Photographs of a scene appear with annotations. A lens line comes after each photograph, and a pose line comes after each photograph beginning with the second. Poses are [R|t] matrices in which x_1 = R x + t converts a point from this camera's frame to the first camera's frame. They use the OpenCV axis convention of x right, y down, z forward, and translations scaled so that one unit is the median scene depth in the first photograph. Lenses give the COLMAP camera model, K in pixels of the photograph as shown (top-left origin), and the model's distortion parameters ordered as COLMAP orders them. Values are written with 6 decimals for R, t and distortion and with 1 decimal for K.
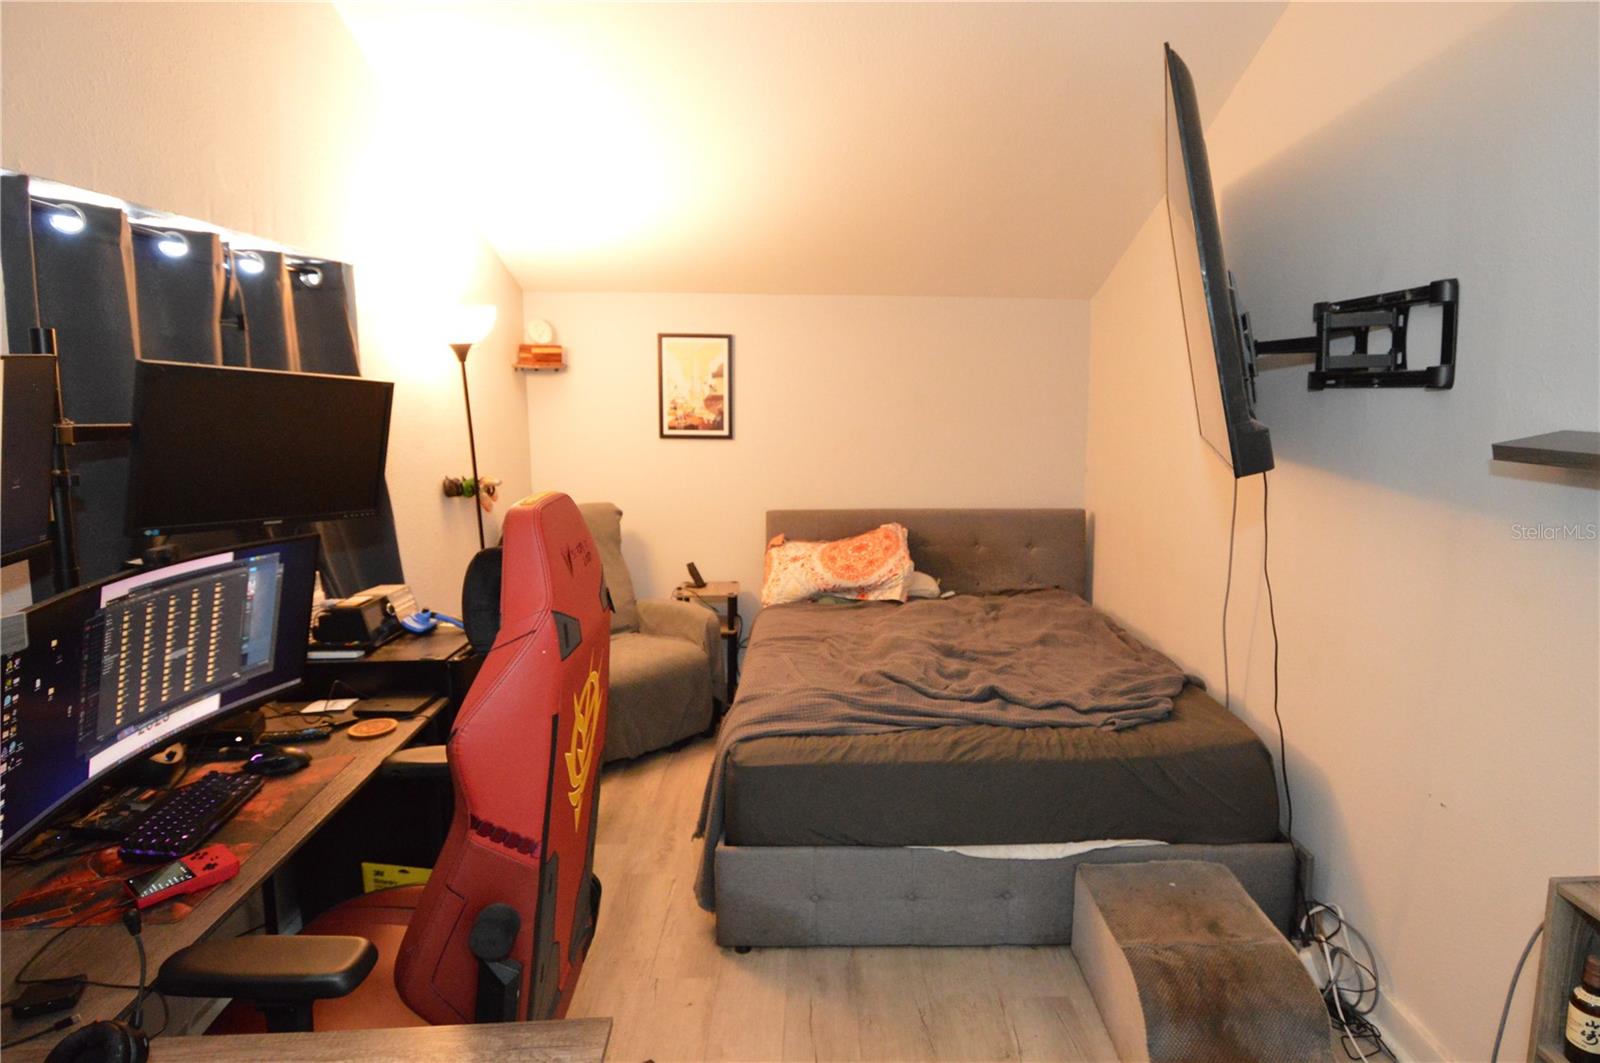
lens RADIAL K [[898.3, 0, 844.0], [0, 898.3, 489.2], [0, 0, 1]] dist [0.035145, -0.044937]
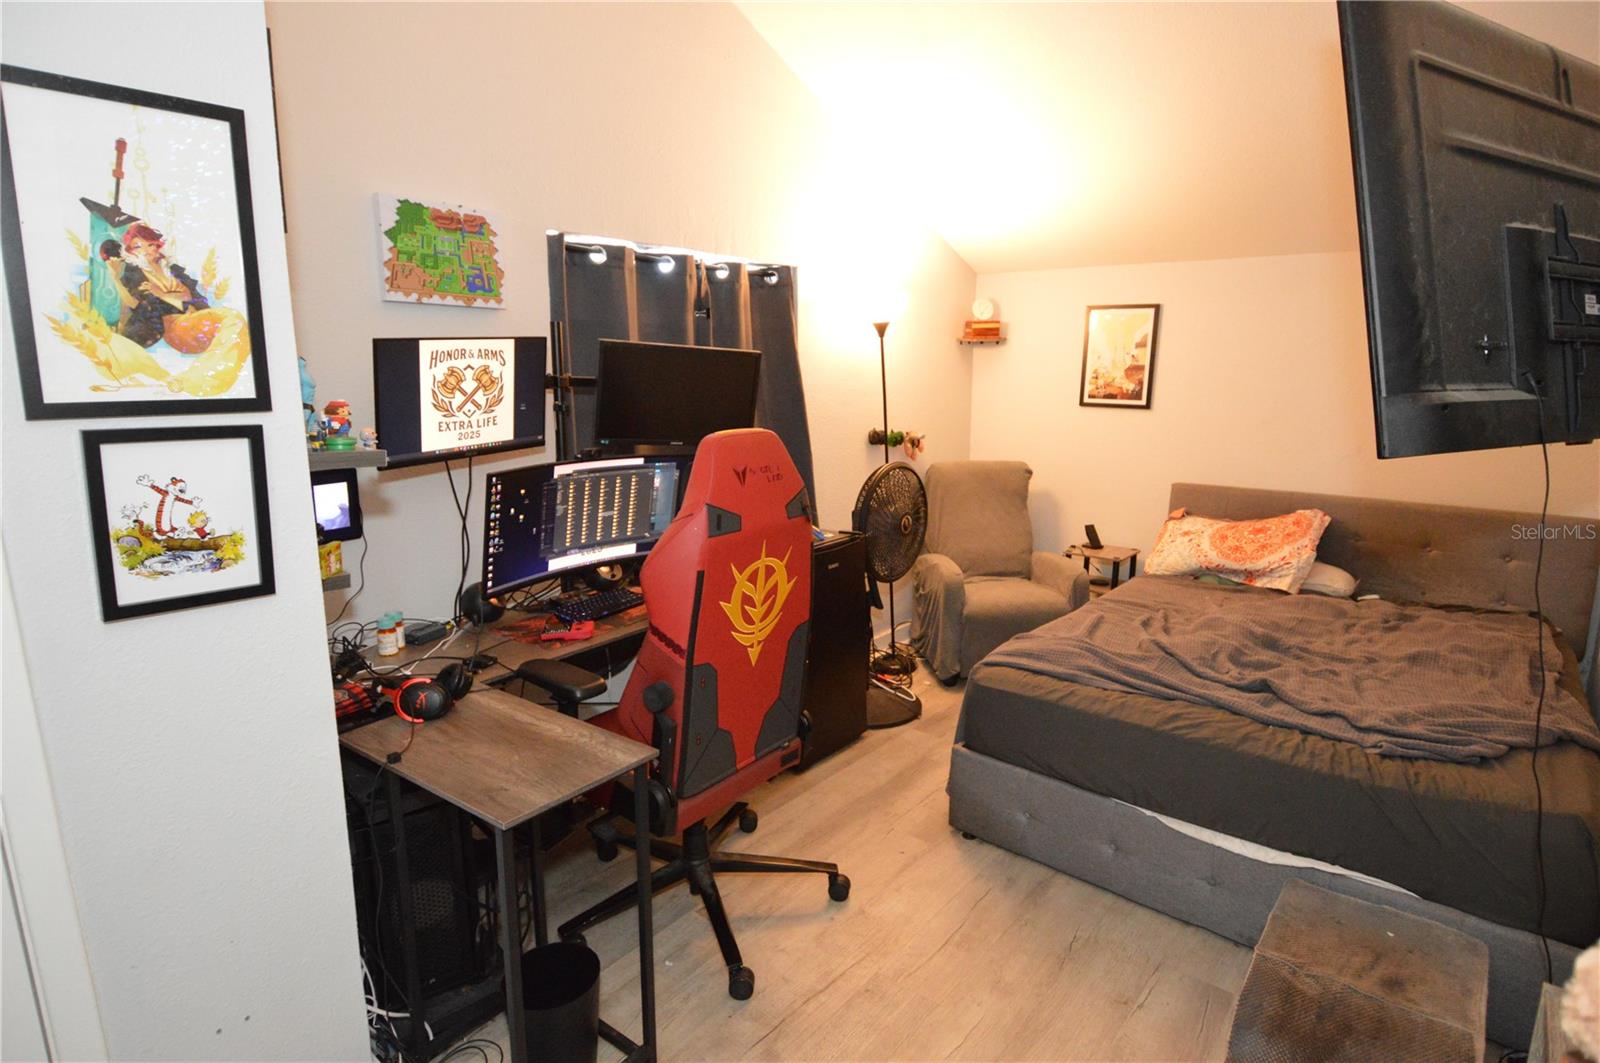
lens RADIAL K [[876.2, 0, 804.2], [0, 876.2, 518.7], [0, 0, 1]] dist [0.004710, -0.000712]
pose [[0.743920, 0.119252, -0.657542, 0.399498], [-0.076060, 0.992665, 0.093977, 0.005232], [0.663926, -0.019899, 0.747534, 0.007884]]
